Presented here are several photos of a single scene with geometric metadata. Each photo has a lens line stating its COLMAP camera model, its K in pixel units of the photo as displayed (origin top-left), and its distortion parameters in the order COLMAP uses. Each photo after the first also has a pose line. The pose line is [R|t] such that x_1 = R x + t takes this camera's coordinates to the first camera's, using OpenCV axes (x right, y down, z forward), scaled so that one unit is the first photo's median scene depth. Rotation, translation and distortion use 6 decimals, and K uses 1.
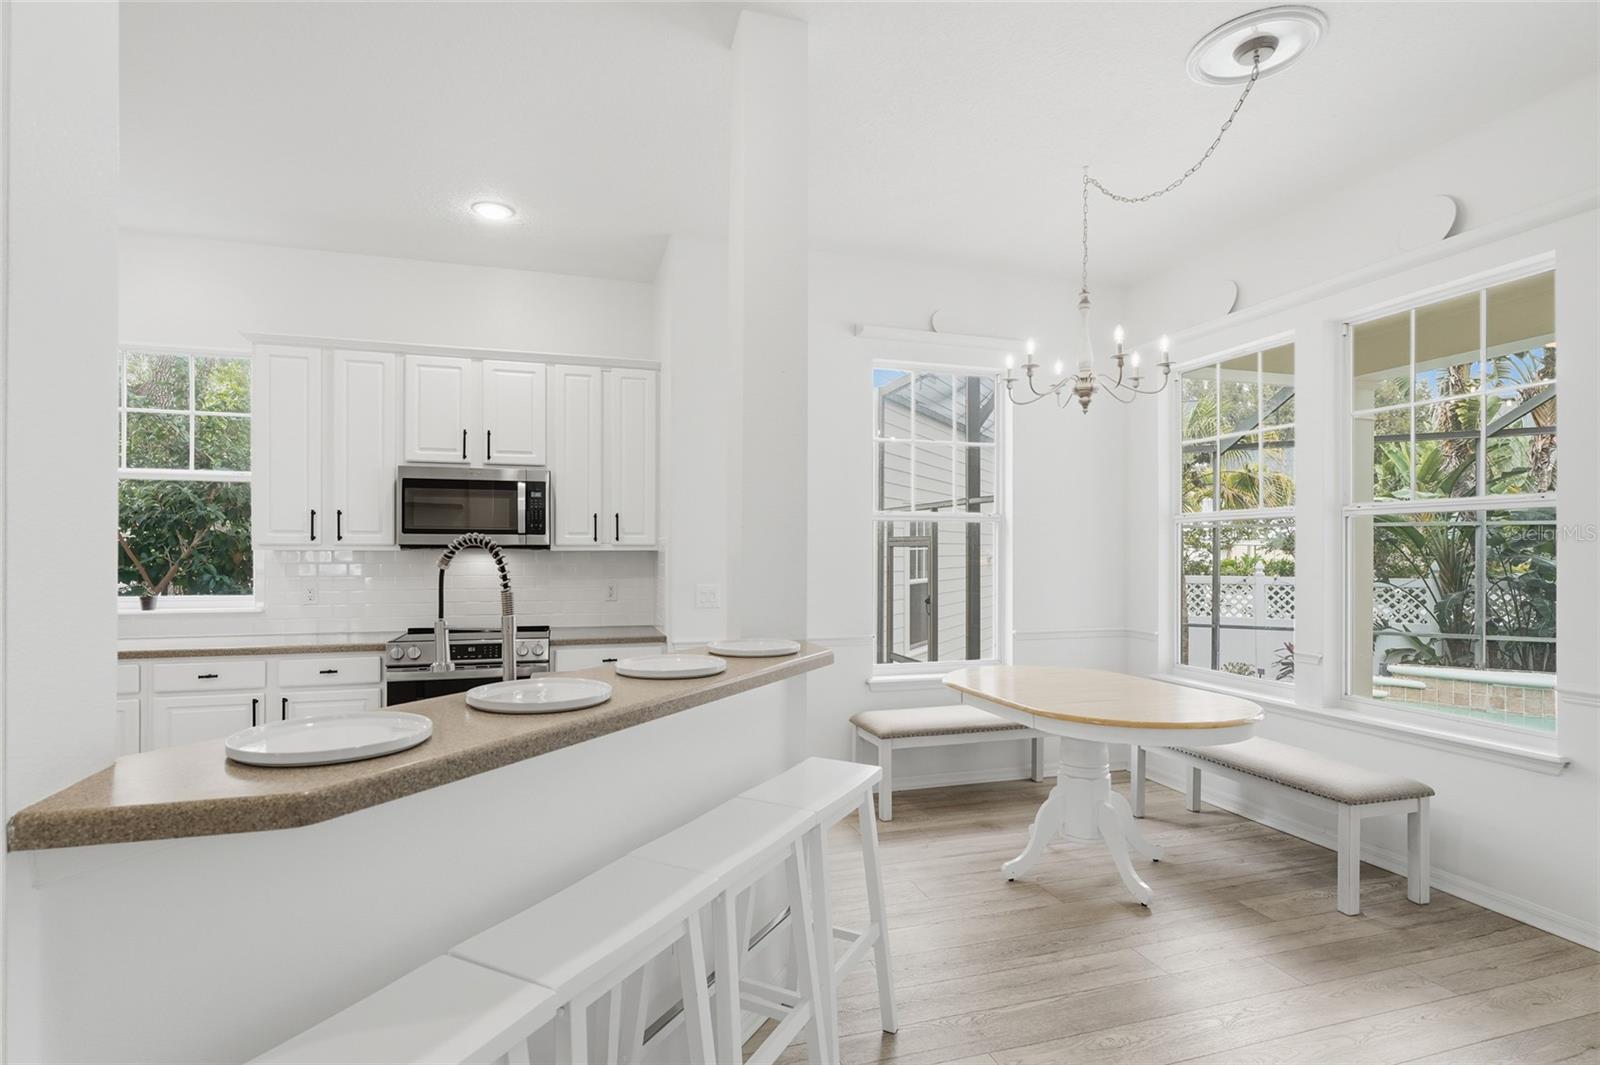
lens RADIAL K [[784.7, 0, 797.5], [0, 784.7, 543.8], [0, 0, 1]] dist [-0.001098, -0.000151]
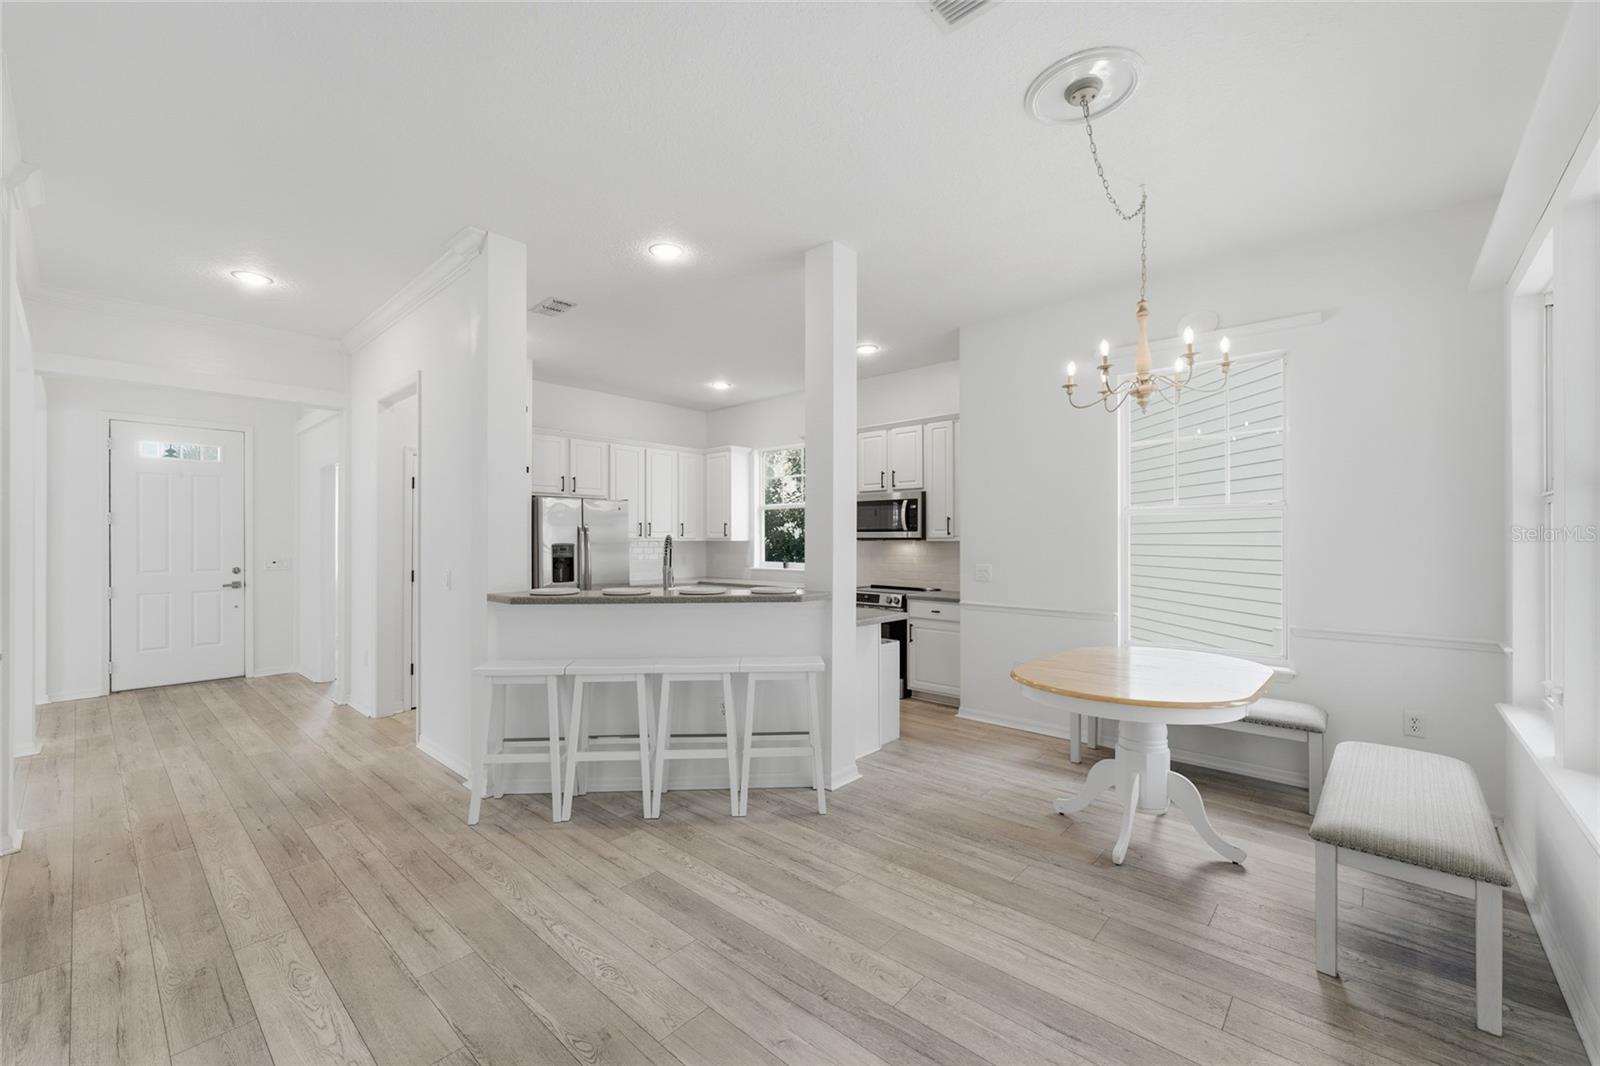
lens RADIAL K [[639.2, 0, 800.0], [0, 639.2, 533.0], [0, 0, 1]] dist [0.000717, 0.000133]
pose [[0.520194, -0.011246, -0.853974, 0.697068], [0.006071, 0.999937, -0.009471, 0.002946], [0.854027, -0.000258, 0.520229, 0.111934]]
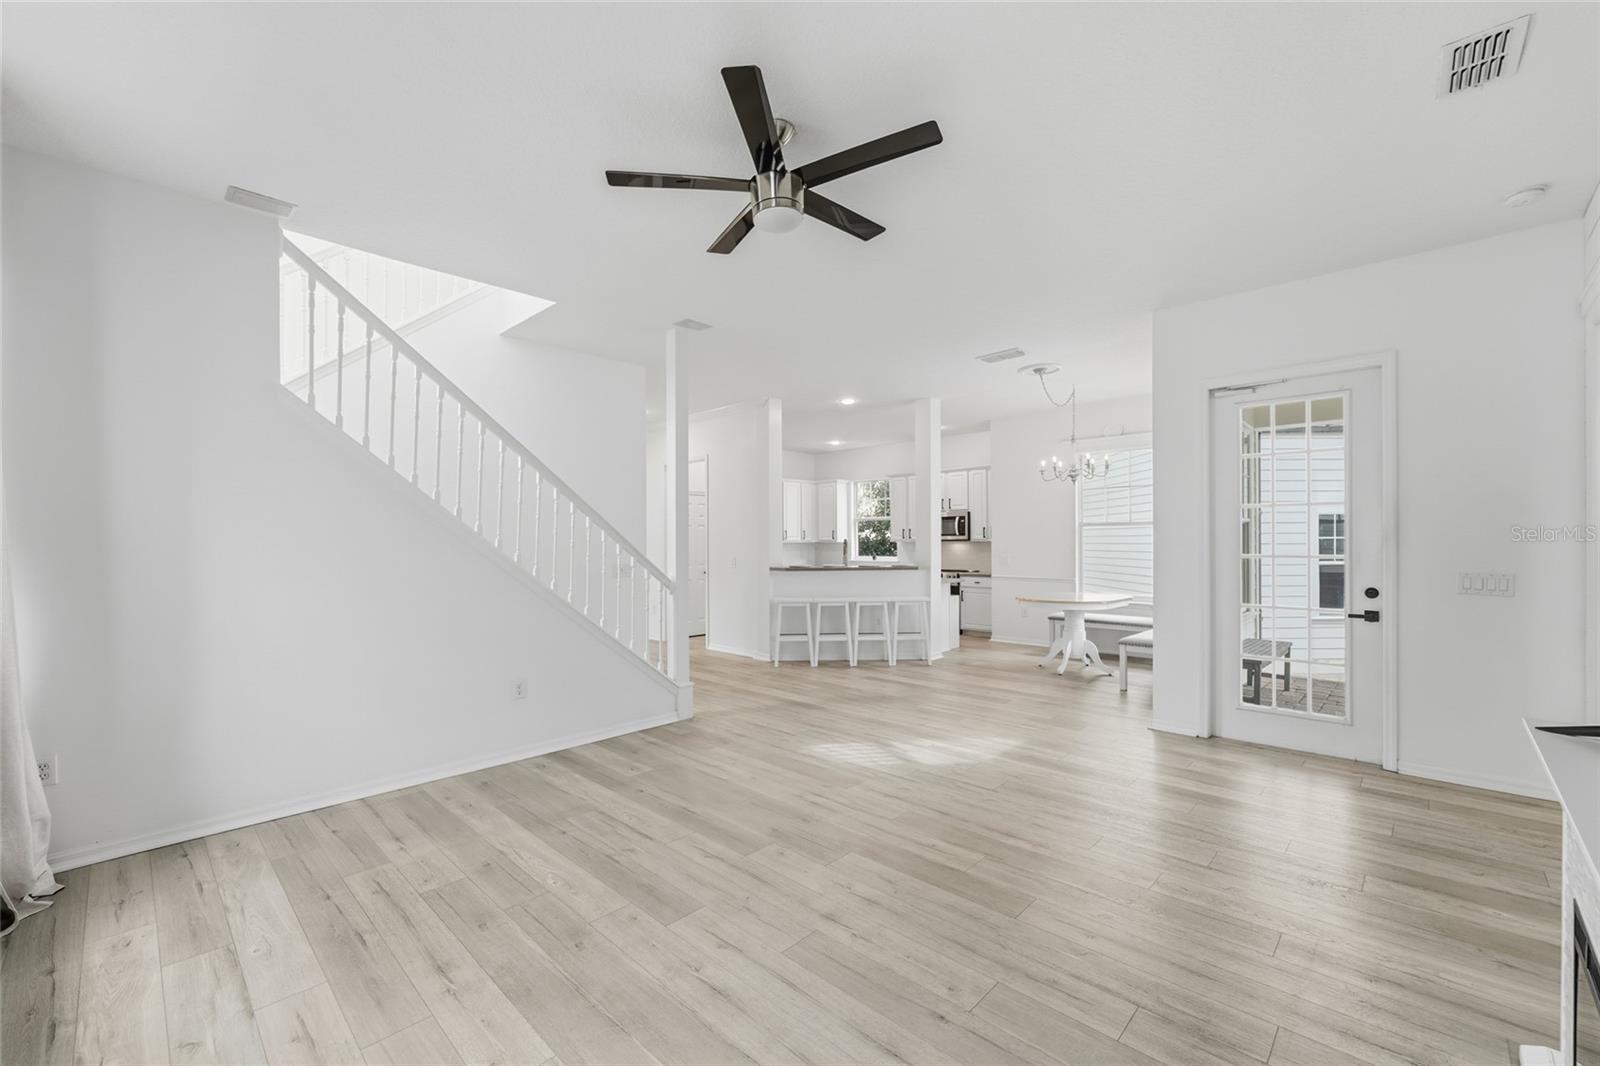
lens RADIAL K [[650.3, 0, 795.7], [0, 650.3, 539.6], [0, 0, 1]] dist [0.000088, 0.000031]
pose [[0.487354, -0.006369, -0.873181, 1.386398], [0.011122, 0.999938, -0.001086, -0.002264], [0.873133, -0.009182, 0.487395, -0.615584]]
